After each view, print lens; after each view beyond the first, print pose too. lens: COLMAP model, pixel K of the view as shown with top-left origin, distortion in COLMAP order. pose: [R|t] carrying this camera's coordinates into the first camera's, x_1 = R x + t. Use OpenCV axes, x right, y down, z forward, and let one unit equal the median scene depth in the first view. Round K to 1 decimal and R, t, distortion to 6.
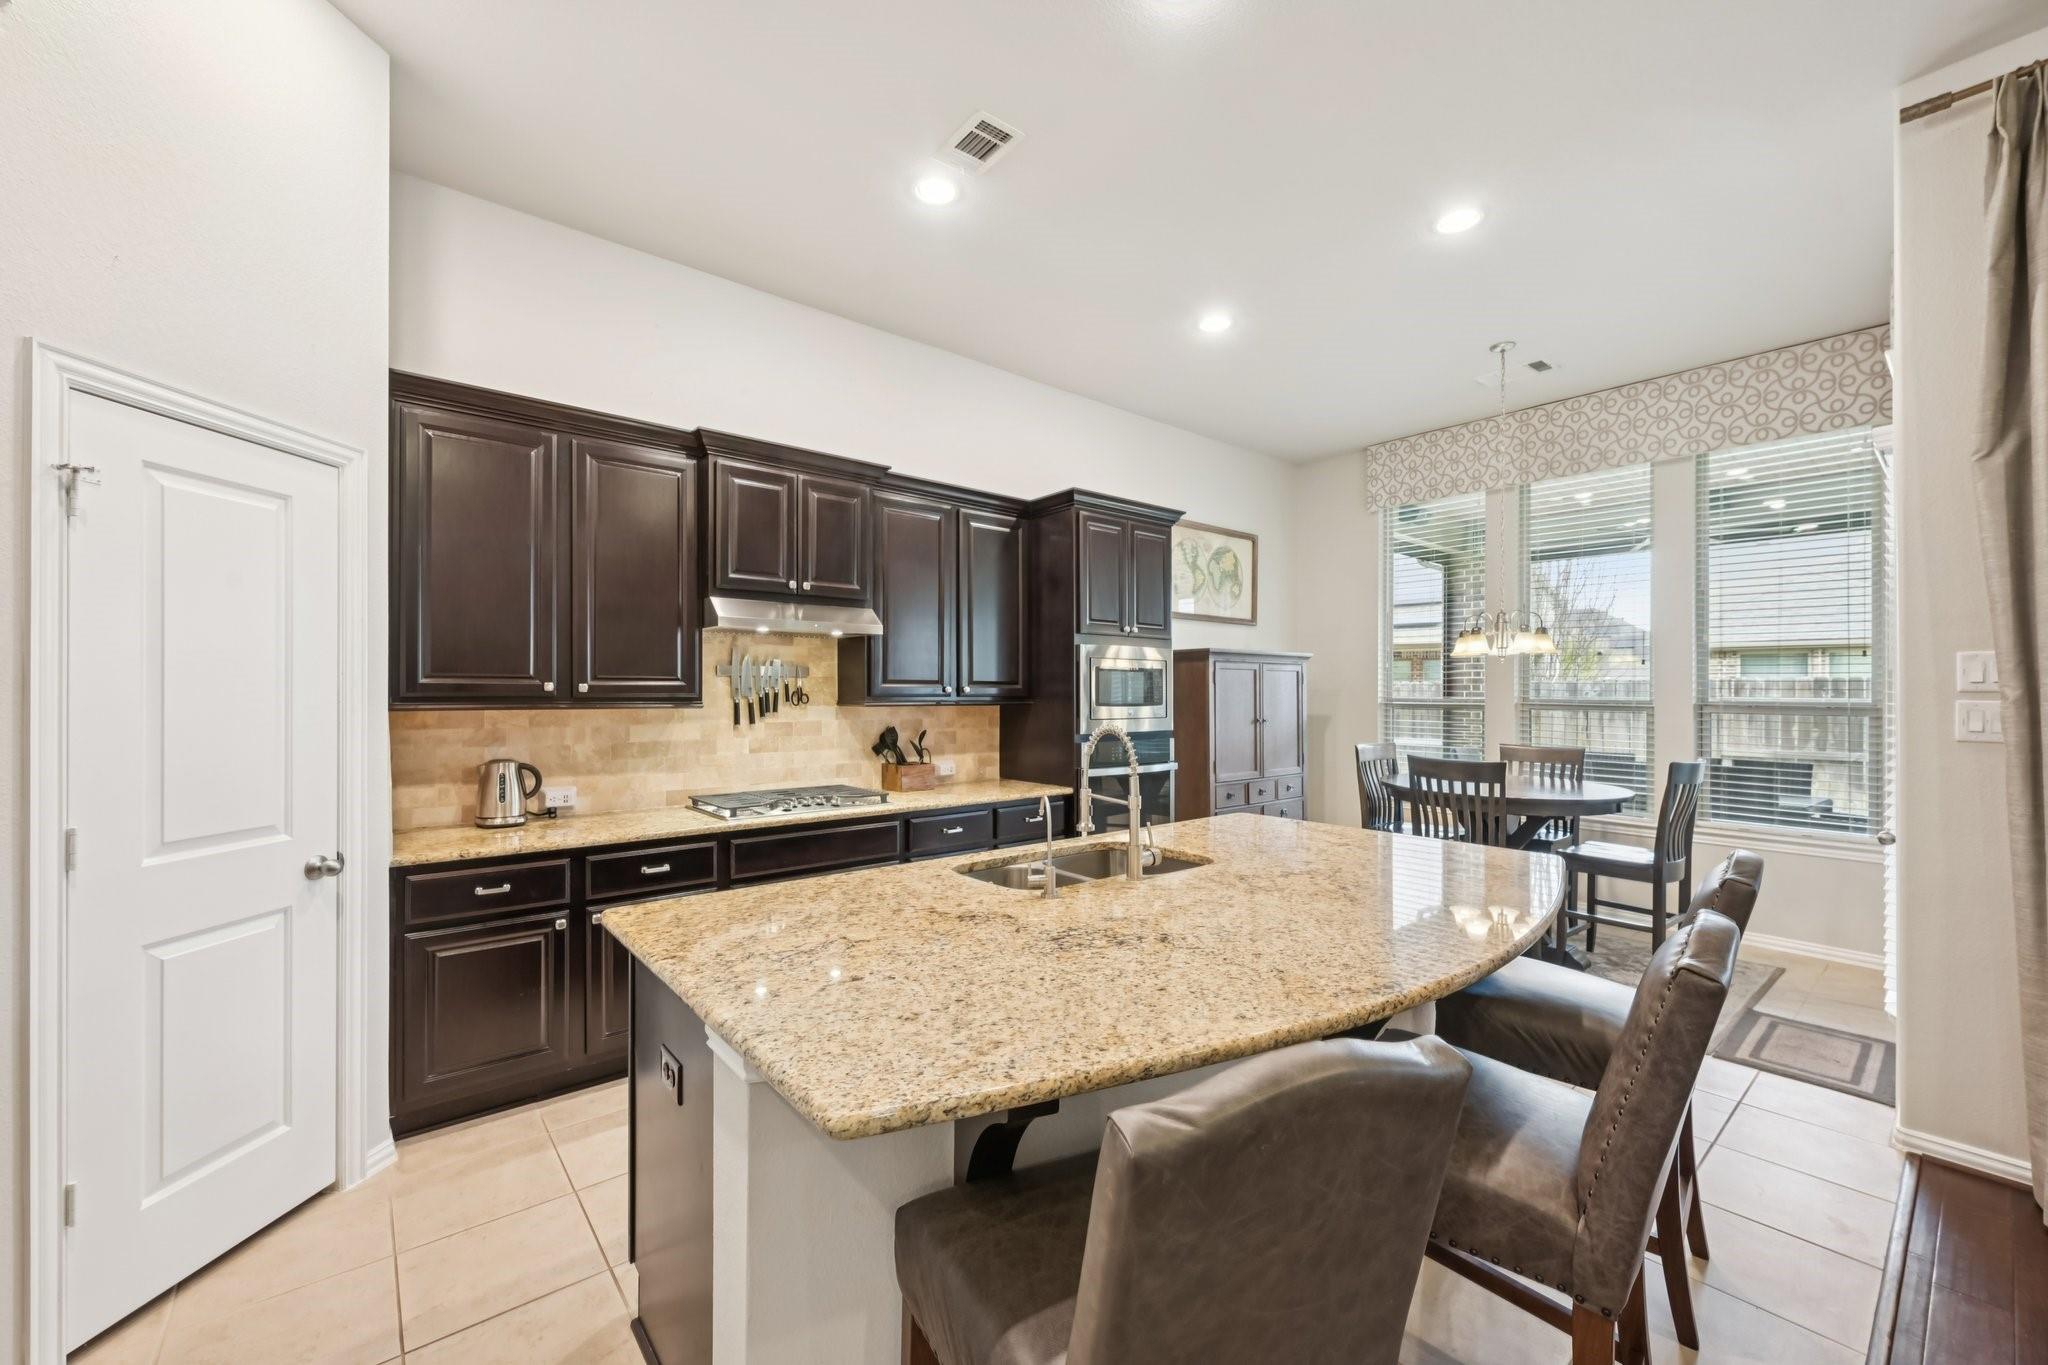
lens RADIAL K [[806.4, 0, 1026.9], [0, 806.4, 694.1], [0, 0, 1]] dist [-0.000654, -0.000026]
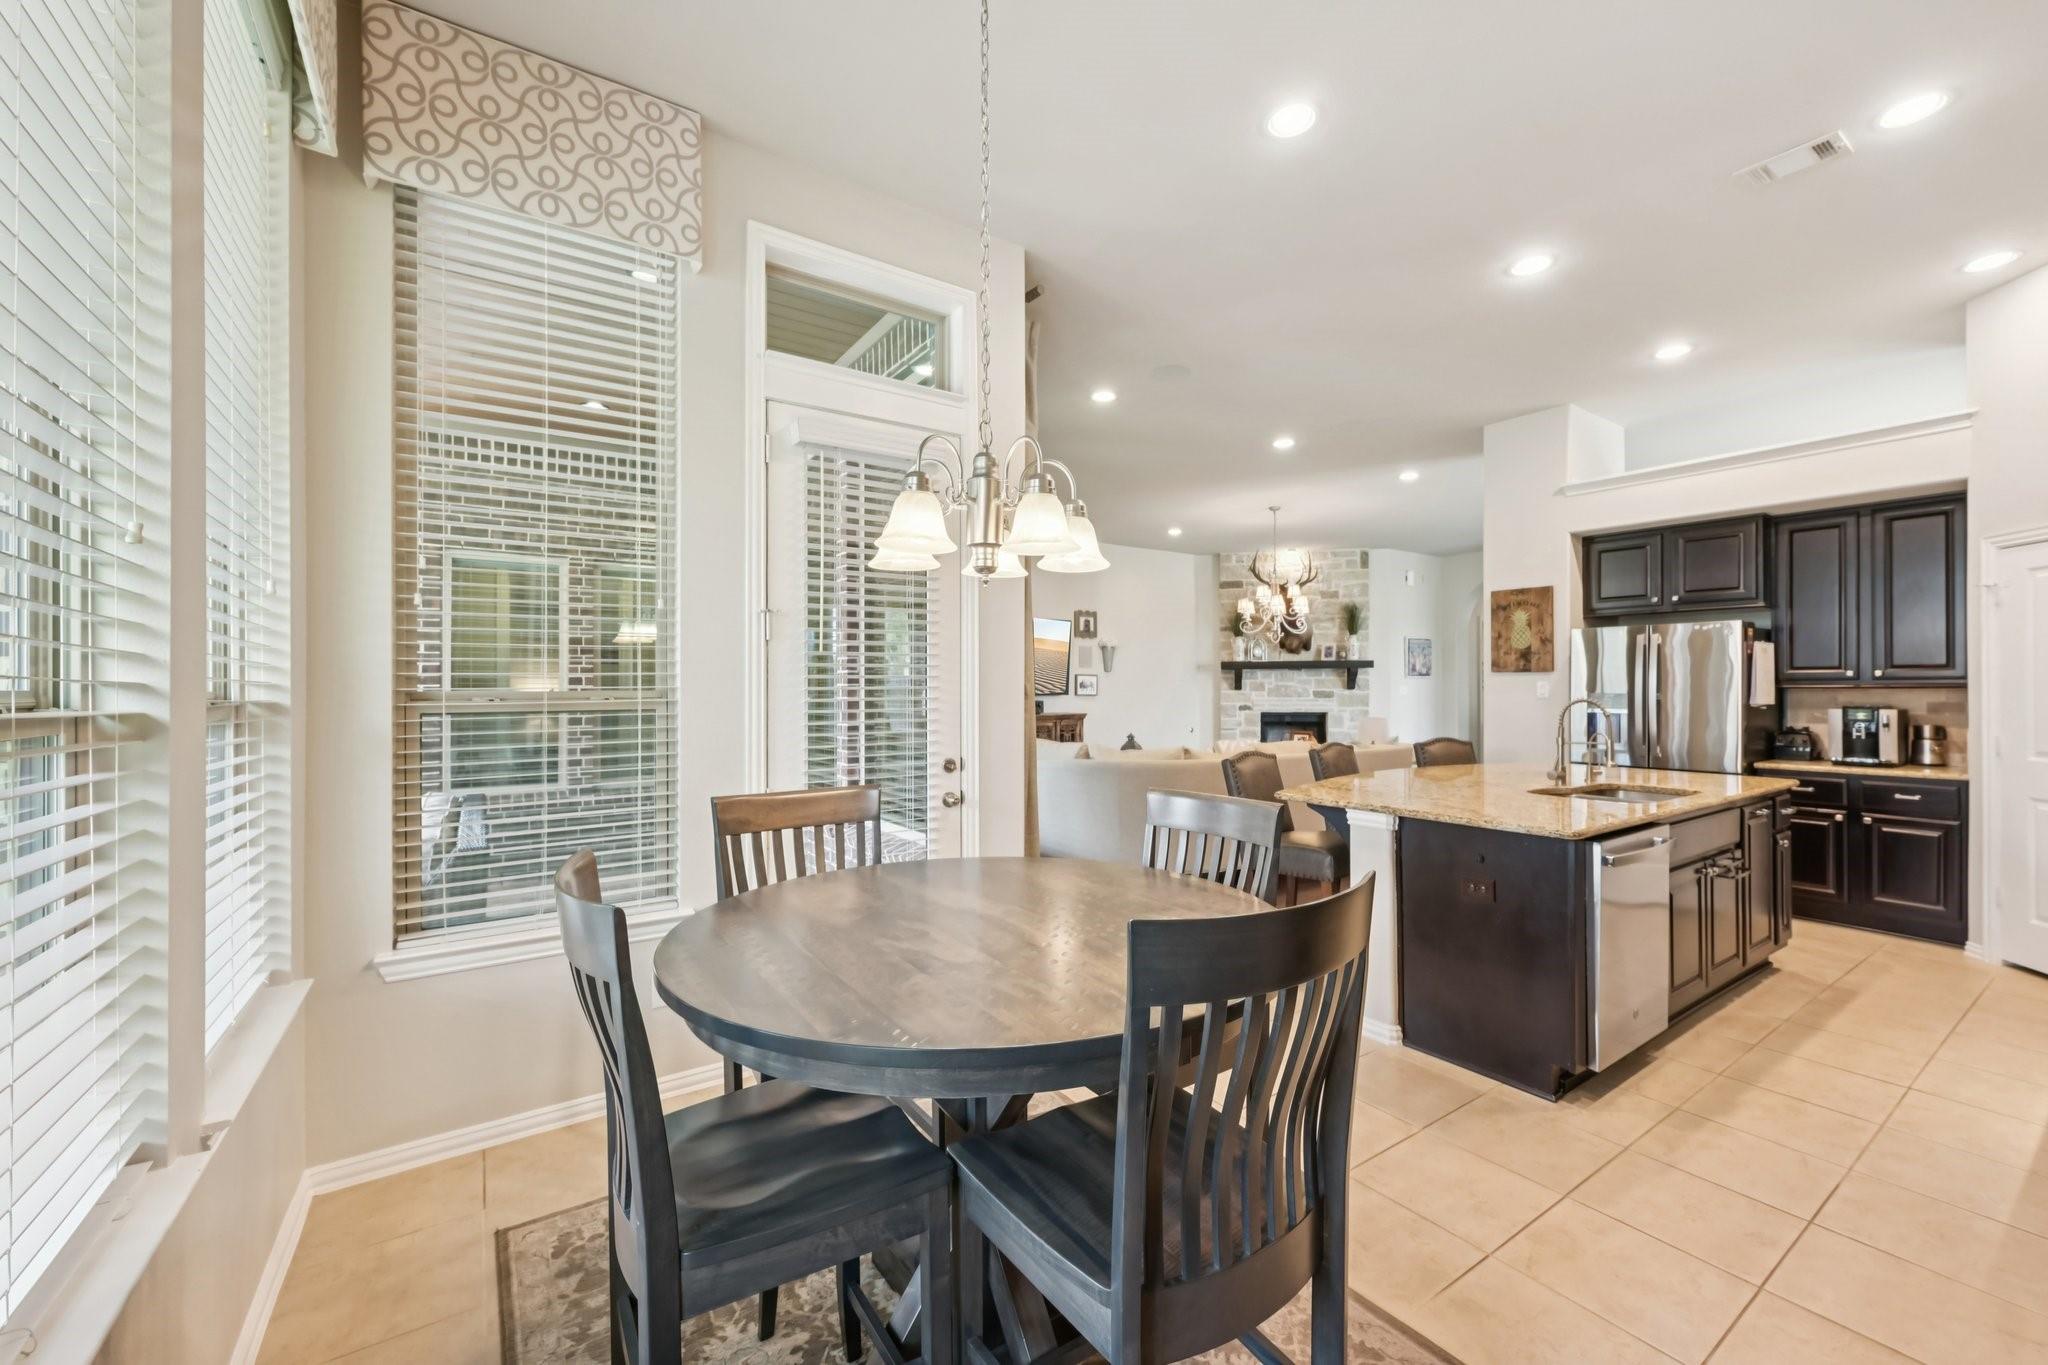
lens RADIAL K [[809.1, 0, 1026.5], [0, 809.1, 690.3], [0, 0, 1]] dist [-0.000933, -0.000094]
pose [[-0.995281, 0.001906, 0.097013, 0.575921], [0.002155, 0.999995, 0.002453, 0.007809], [-0.097008, 0.002651, -0.995280, 1.473380]]
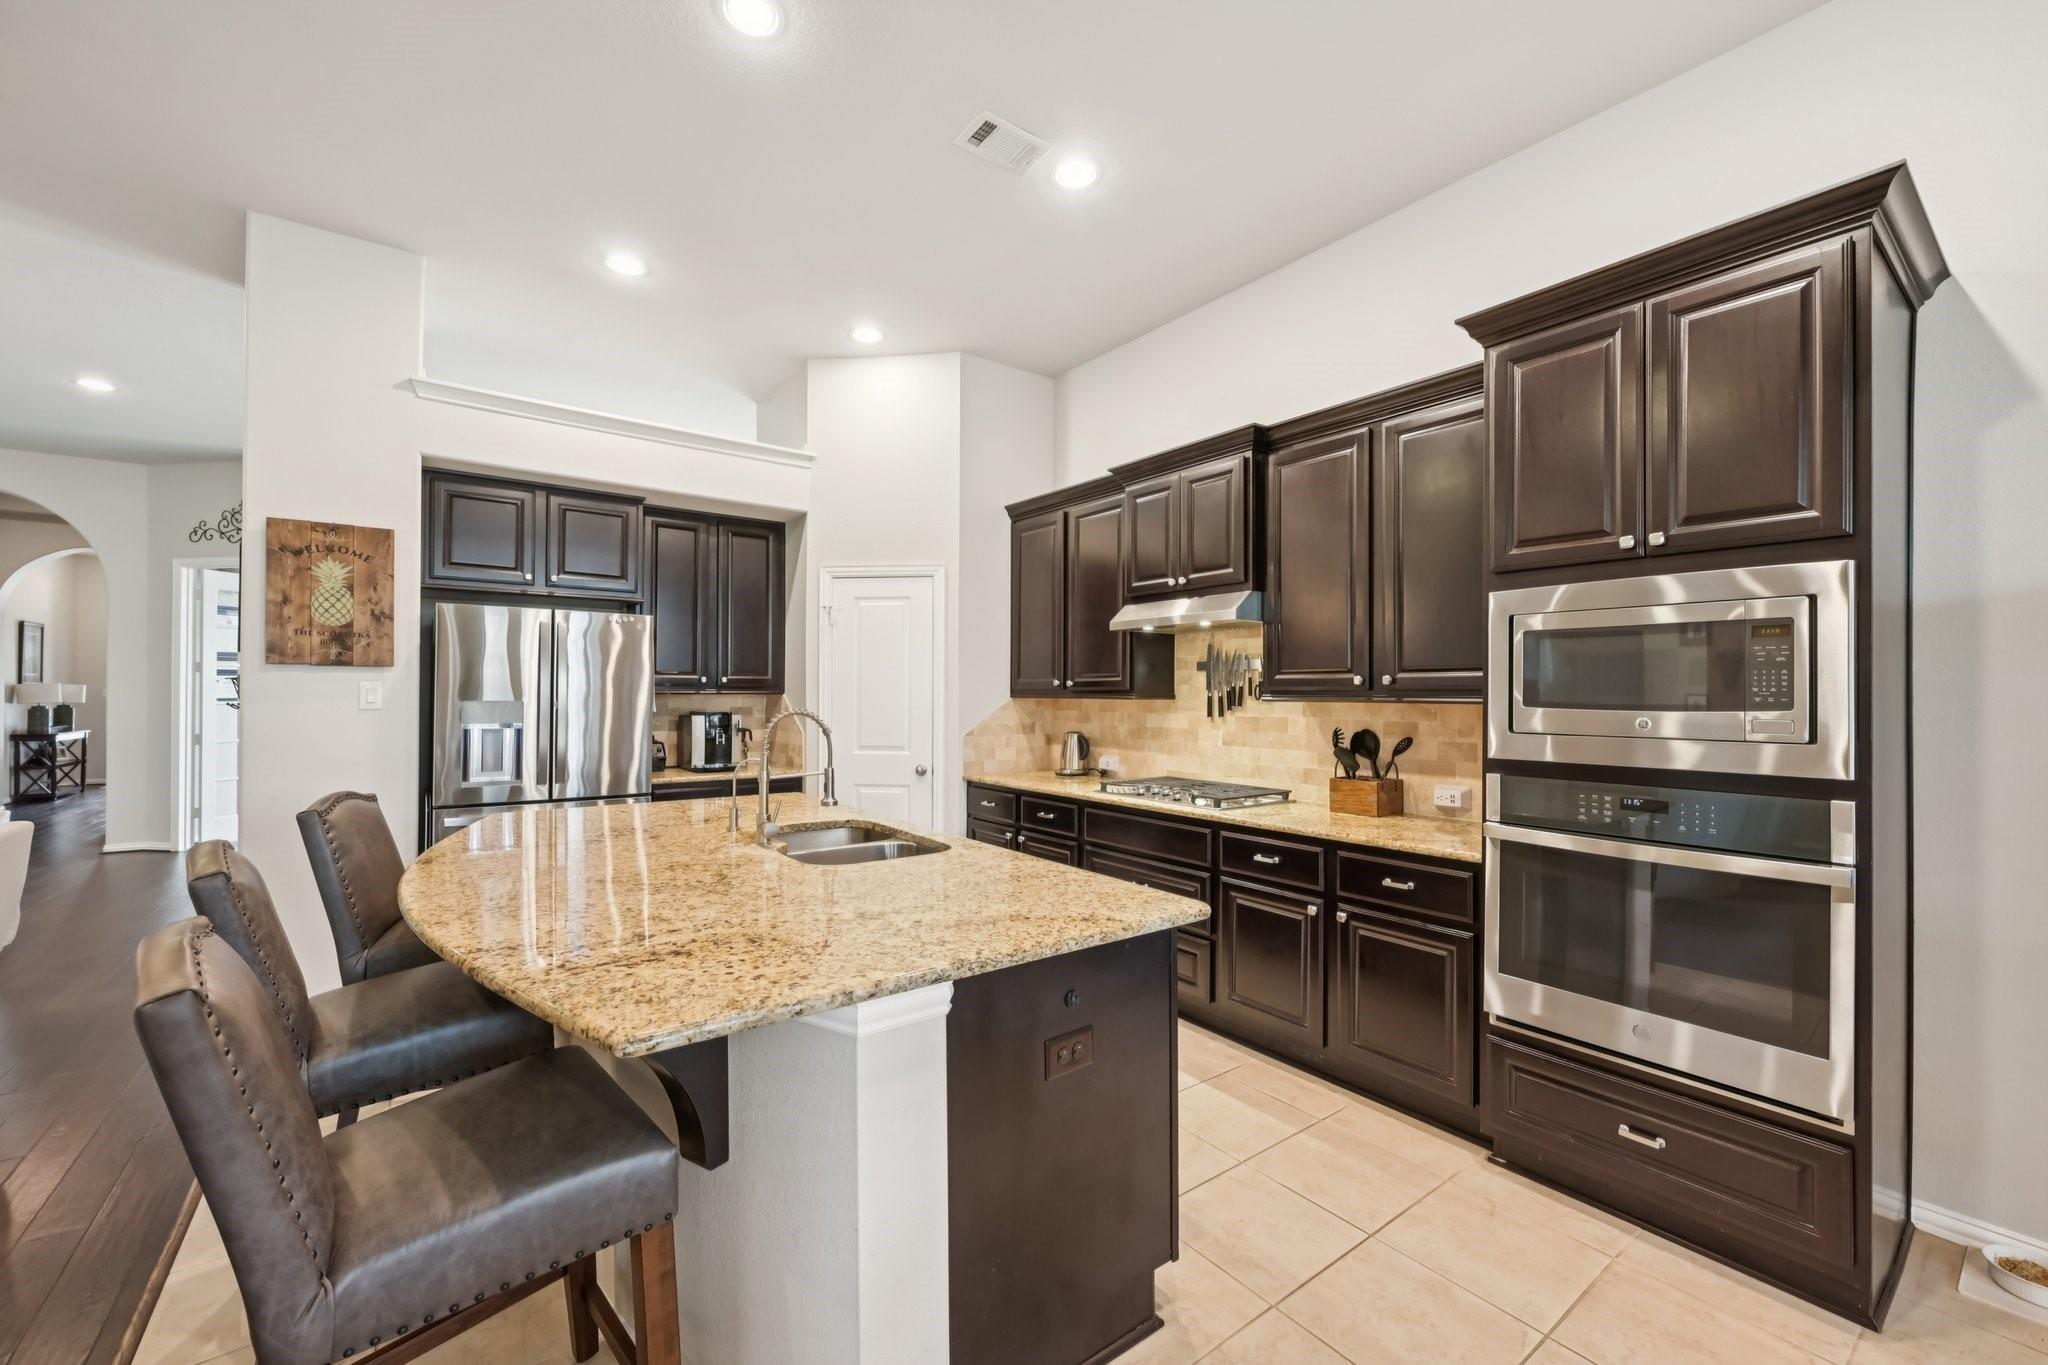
lens RADIAL K [[815.7, 0, 1024.0], [0, 815.7, 682.5], [0, 0, 1]] dist [0.001049, 0.000000]
pose [[-0.049980, -0.013253, -0.998662, 0.655061], [-0.003464, 0.999908, -0.013096, 0.007050], [0.998744, 0.002805, -0.050022, 0.734062]]
